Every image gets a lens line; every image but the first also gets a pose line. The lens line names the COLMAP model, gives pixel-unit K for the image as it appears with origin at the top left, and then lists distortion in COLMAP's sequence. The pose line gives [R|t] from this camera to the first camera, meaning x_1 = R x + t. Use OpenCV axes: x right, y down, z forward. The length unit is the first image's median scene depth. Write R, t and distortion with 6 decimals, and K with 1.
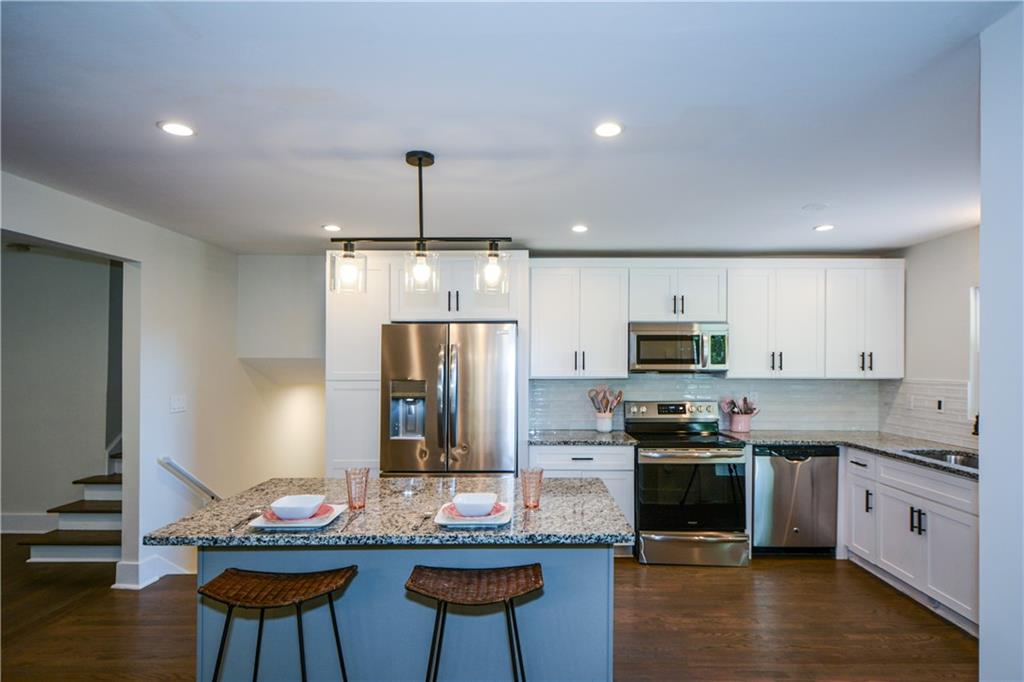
lens RADIAL K [[503.0, 0, 503.2], [0, 503.0, 356.2], [0, 0, 1]] dist [0.011905, 0.000969]
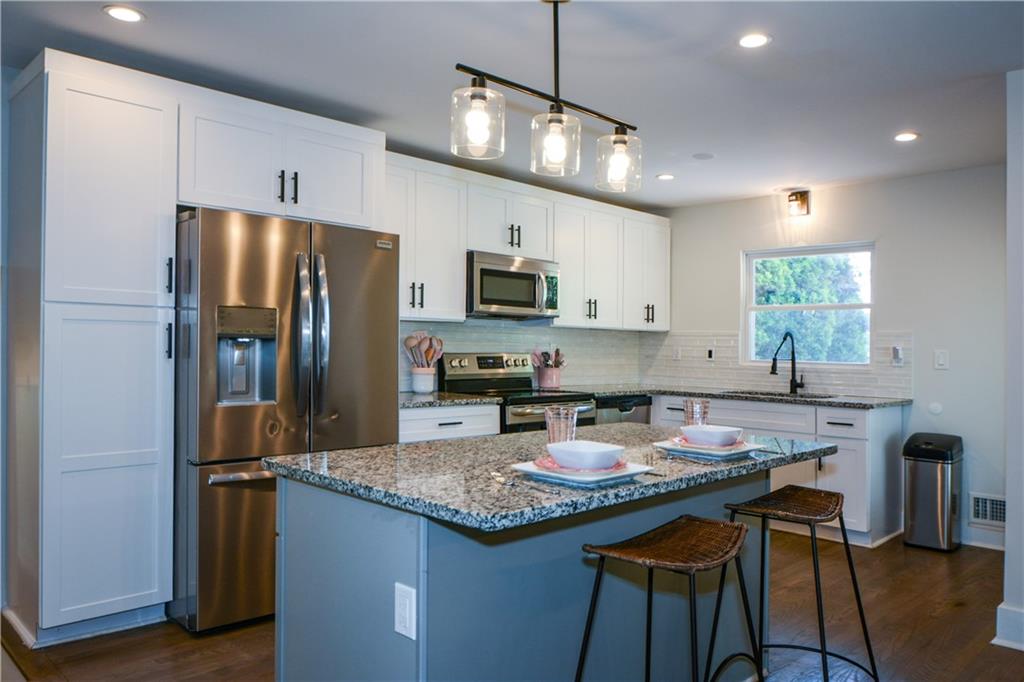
lens RADIAL K [[720.2, 0, 492.7], [0, 720.2, 332.7], [0, 0, 1]] dist [0.000208, -0.002422]
pose [[0.725994, 0.028128, 0.687126, -0.526112], [-0.041782, 0.999121, 0.003246, 0.058884], [-0.686431, -0.031066, 0.726531, 0.166191]]
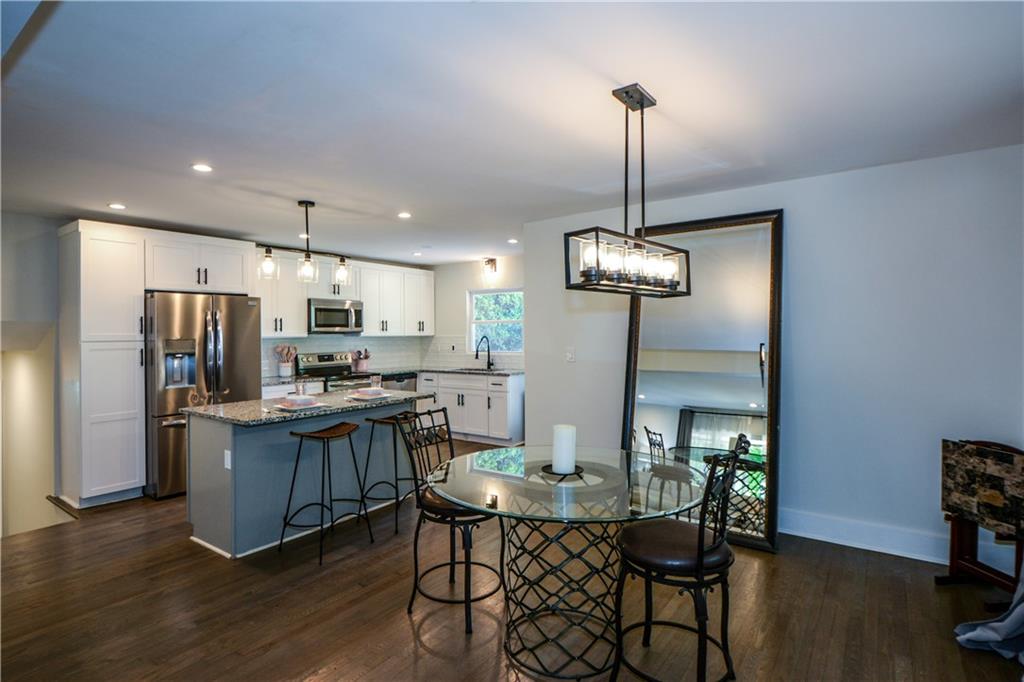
lens RADIAL K [[512.9, 0, 411.2], [0, 512.9, 309.0], [0, 0, 1]] dist [-0.007319, -0.000862]
pose [[0.689722, 0.029527, 0.723472, -0.658498], [-0.006176, 0.999372, -0.034900, 0.013056], [-0.724048, 0.019603, 0.689471, -0.250646]]
